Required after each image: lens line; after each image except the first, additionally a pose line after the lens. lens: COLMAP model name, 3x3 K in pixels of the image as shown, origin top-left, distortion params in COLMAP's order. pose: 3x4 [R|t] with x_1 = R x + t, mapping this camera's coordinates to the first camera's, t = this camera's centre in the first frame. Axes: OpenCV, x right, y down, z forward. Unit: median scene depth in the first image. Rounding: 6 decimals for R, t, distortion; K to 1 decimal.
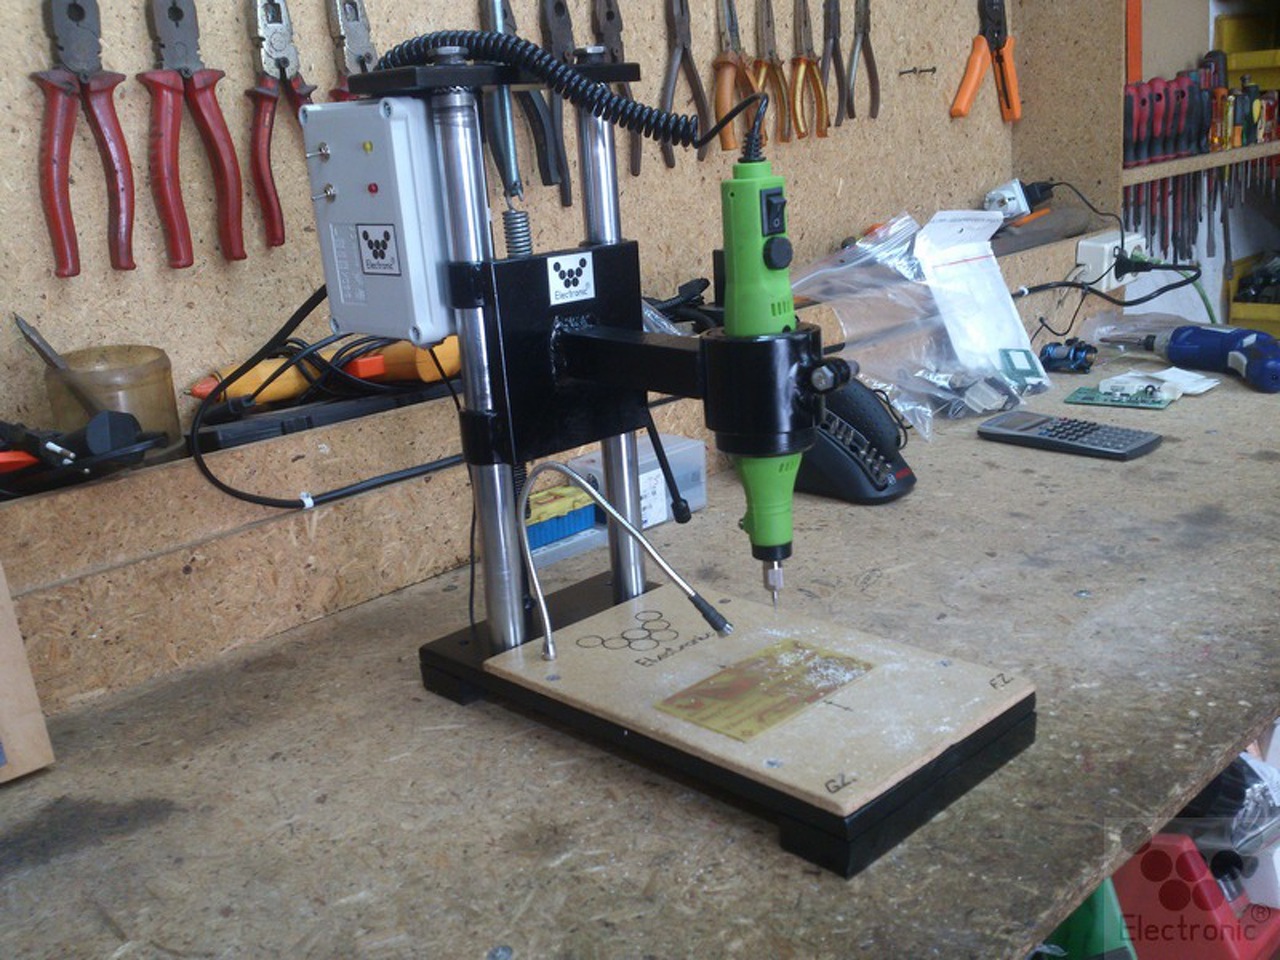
lens RADIAL K [[1259.9, 0, 640.0], [0, 1259.9, 480.0], [0, 0, 1]] dist [0.162328, -0.456603]
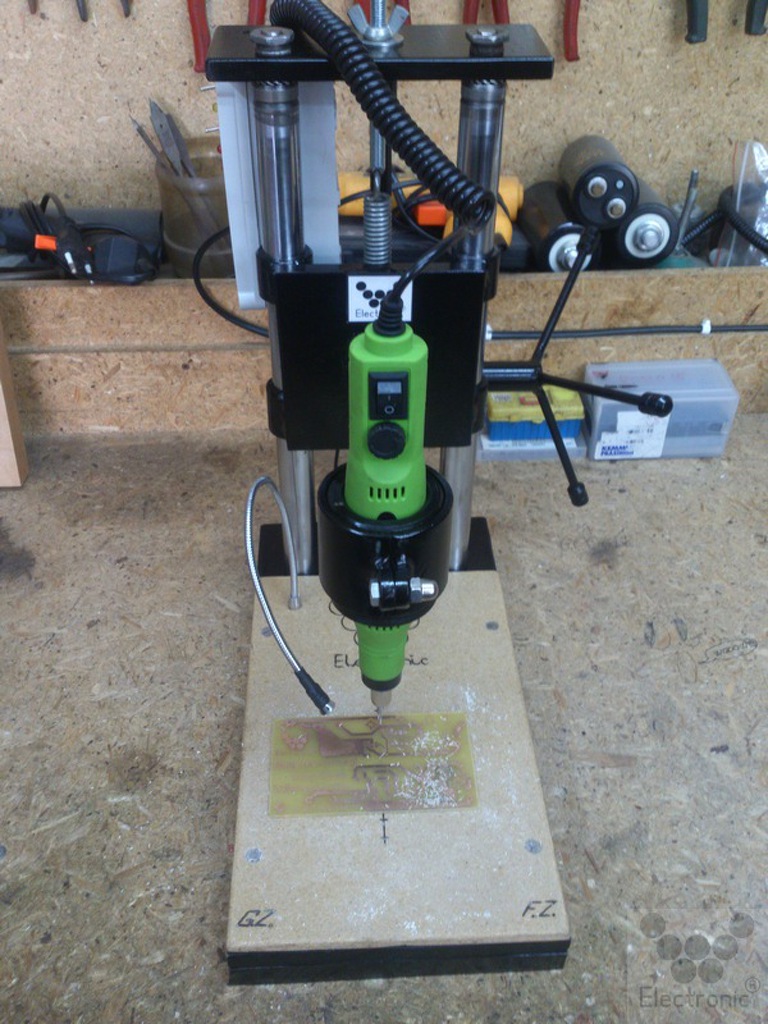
lens RADIAL K [[1007.9, 0, 384.0], [0, 1007.9, 512.0], [0, 0, 1]] dist [0.162328, -0.456603]
pose [[0.740906, 0.480113, -0.469626, 0.352047], [-0.238949, 0.841945, 0.483769, -0.365425], [0.627663, -0.246211, 0.738525, 0.381283]]
